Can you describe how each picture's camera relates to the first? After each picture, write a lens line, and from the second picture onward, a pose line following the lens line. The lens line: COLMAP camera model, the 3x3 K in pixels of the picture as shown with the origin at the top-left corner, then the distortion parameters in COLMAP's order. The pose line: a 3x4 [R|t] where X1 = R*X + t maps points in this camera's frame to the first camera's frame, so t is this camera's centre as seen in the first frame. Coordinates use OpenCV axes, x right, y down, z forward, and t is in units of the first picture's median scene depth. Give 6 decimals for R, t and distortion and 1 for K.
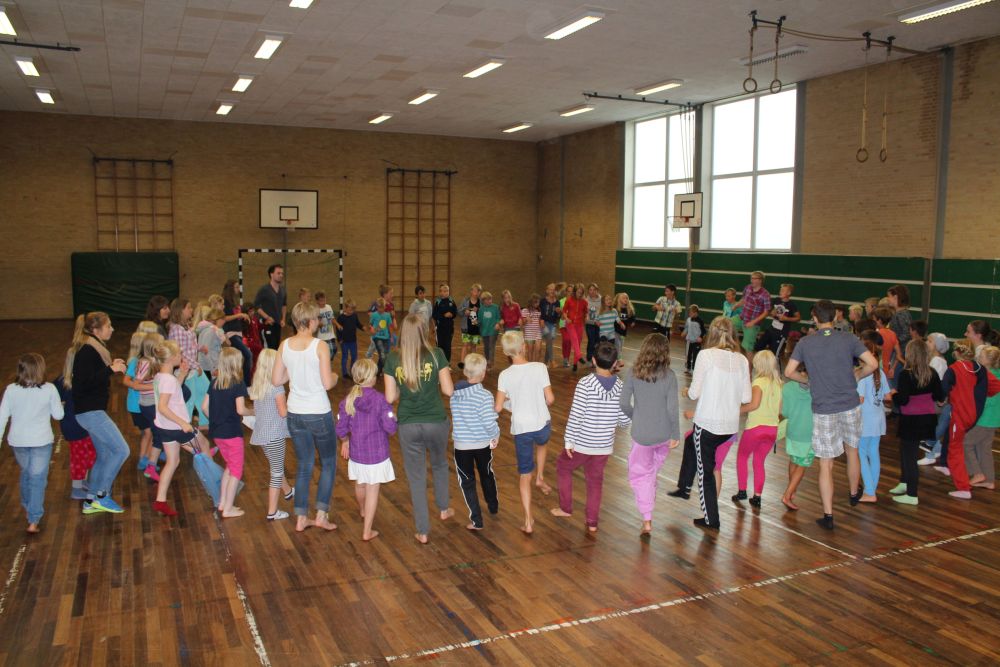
lens RADIAL K [[831.4, 0, 500.0], [0, 831.4, 333.5], [0, 0, 1]] dist [-0.166603, 0.158395]
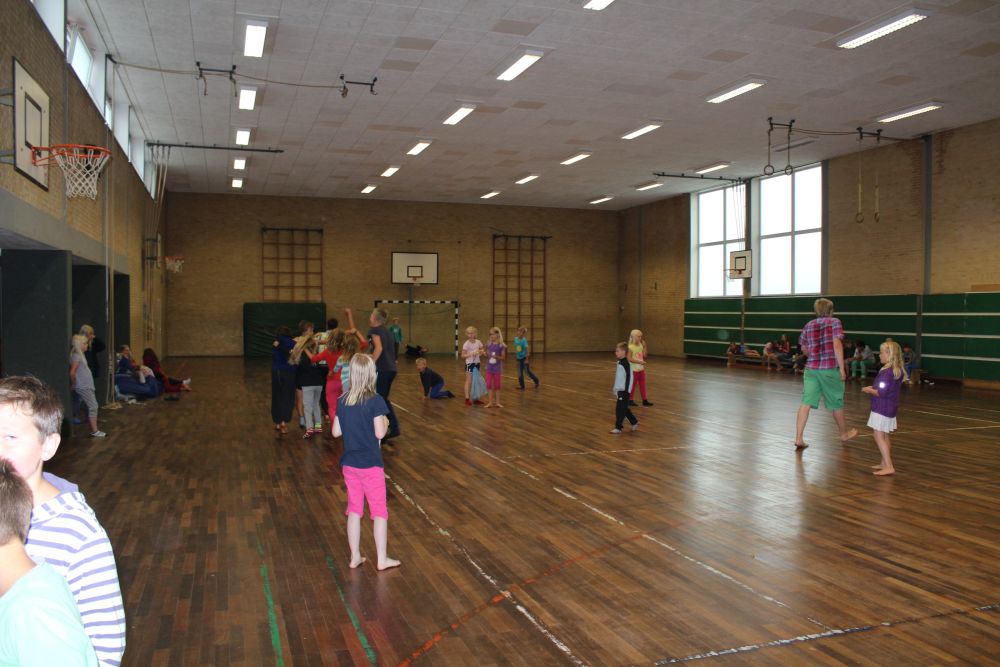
lens RADIAL K [[831.4, 0, 500.0], [0, 831.4, 333.5], [0, 0, 1]] dist [-0.166603, 0.158395]
pose [[0.994934, -0.005915, -0.100356, -0.007350], [-0.002053, 0.996864, -0.079105, 0.047783], [0.100509, 0.078910, 0.991802, -0.229449]]
